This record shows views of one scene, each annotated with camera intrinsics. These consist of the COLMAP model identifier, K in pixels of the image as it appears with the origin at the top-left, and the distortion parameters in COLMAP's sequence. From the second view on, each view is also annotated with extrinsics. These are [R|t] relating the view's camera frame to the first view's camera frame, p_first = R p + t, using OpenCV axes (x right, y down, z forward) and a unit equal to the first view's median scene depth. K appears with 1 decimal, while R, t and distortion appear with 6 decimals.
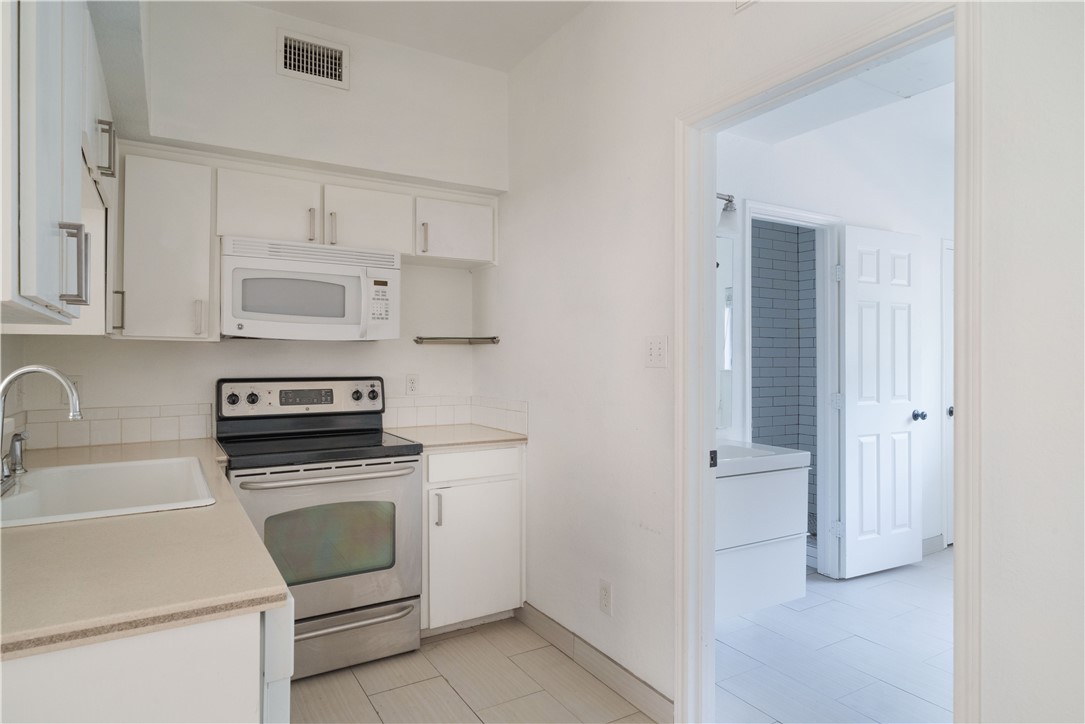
lens RADIAL K [[625.3, 0, 542.7], [0, 625.3, 357.3], [0, 0, 1]] dist [0.002817, 0.000527]
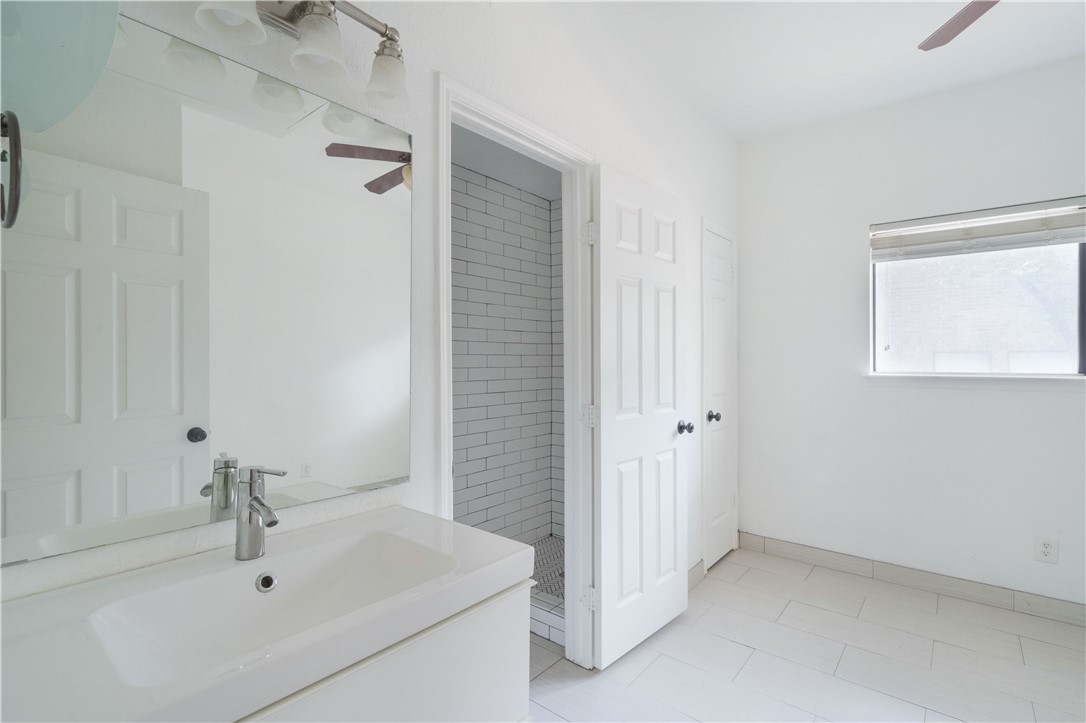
lens RADIAL K [[511.9, 0, 541.4], [0, 511.9, 359.2], [0, 0, 1]] dist [-0.001504, -0.000187]
pose [[0.944243, -0.003699, 0.329230, 0.228521], [0.002589, 0.999989, 0.003809, 0.004076], [-0.329241, -0.002744, 0.944242, 0.472065]]
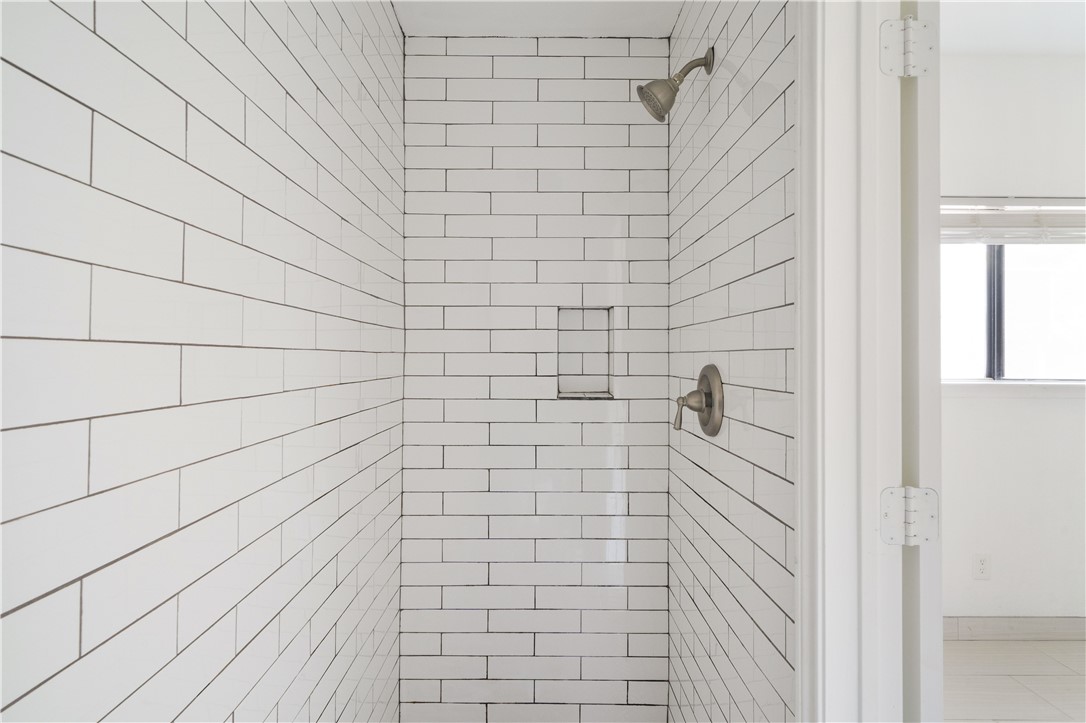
lens RADIAL K [[607.9, 0, 541.3], [0, 607.9, 371.9], [0, 0, 1]] dist [0.000448, 0.000109]
pose [[0.515839, -0.021176, 0.856424, 0.157244], [-0.006383, 0.999572, 0.028560, 0.001016], [-0.856662, -0.020199, 0.515482, 0.987123]]
